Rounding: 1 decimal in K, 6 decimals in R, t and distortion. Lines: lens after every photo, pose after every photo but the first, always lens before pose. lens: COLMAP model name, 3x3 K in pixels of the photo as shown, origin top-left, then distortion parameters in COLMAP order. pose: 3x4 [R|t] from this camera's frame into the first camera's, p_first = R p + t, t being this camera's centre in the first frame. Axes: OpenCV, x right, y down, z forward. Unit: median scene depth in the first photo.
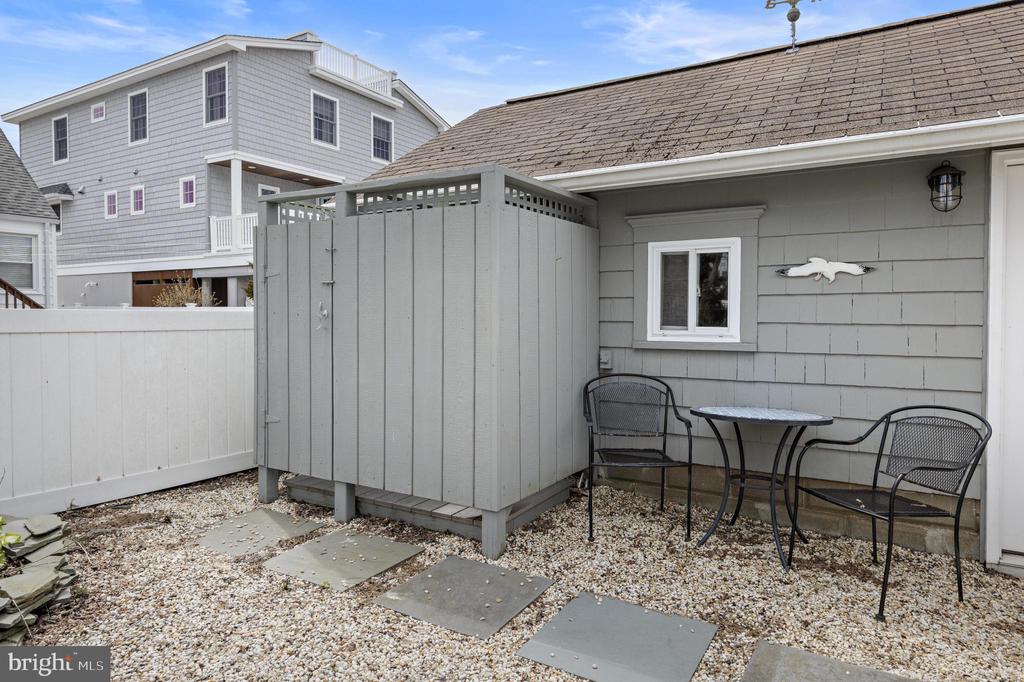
lens RADIAL K [[624.5, 0, 521.8], [0, 624.5, 323.9], [0, 0, 1]] dist [0.005275, 0.000564]
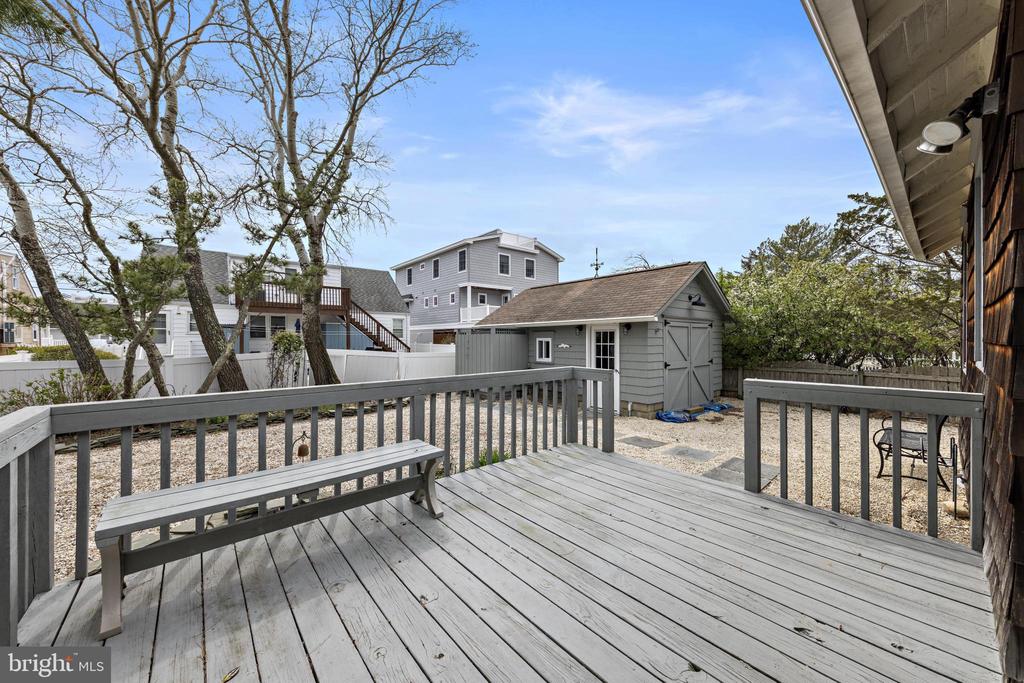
lens RADIAL K [[366.2, 0, 516.6], [0, 366.2, 343.8], [0, 0, 1]] dist [0.000043, 0.000095]
pose [[0.944514, 0.002441, -0.328463, 0.888010], [-0.005242, 0.999957, -0.007642, -0.070258], [0.328430, 0.008939, 0.944486, -1.406714]]
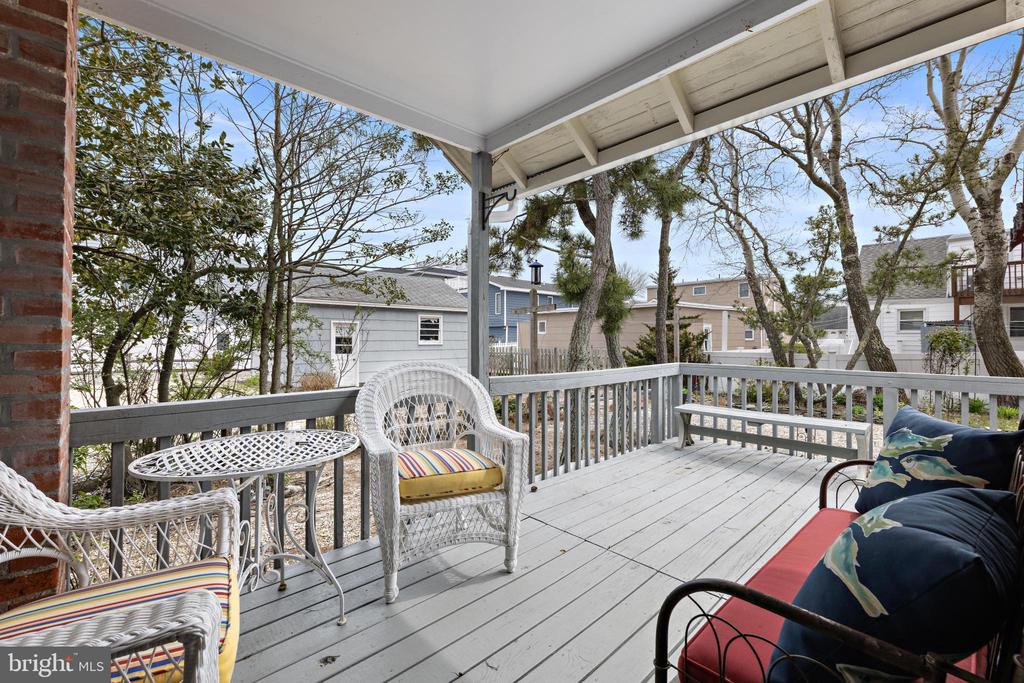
lens RADIAL K [[428.0, 0, 518.4], [0, 428.0, 338.3], [0, 0, 1]] dist [-0.001194, -0.000194]
pose [[-0.293009, -0.003509, -0.956103, 1.549234], [-0.024081, 0.999703, 0.003711, -0.058268], [0.955806, 0.024111, -0.293007, -1.271297]]
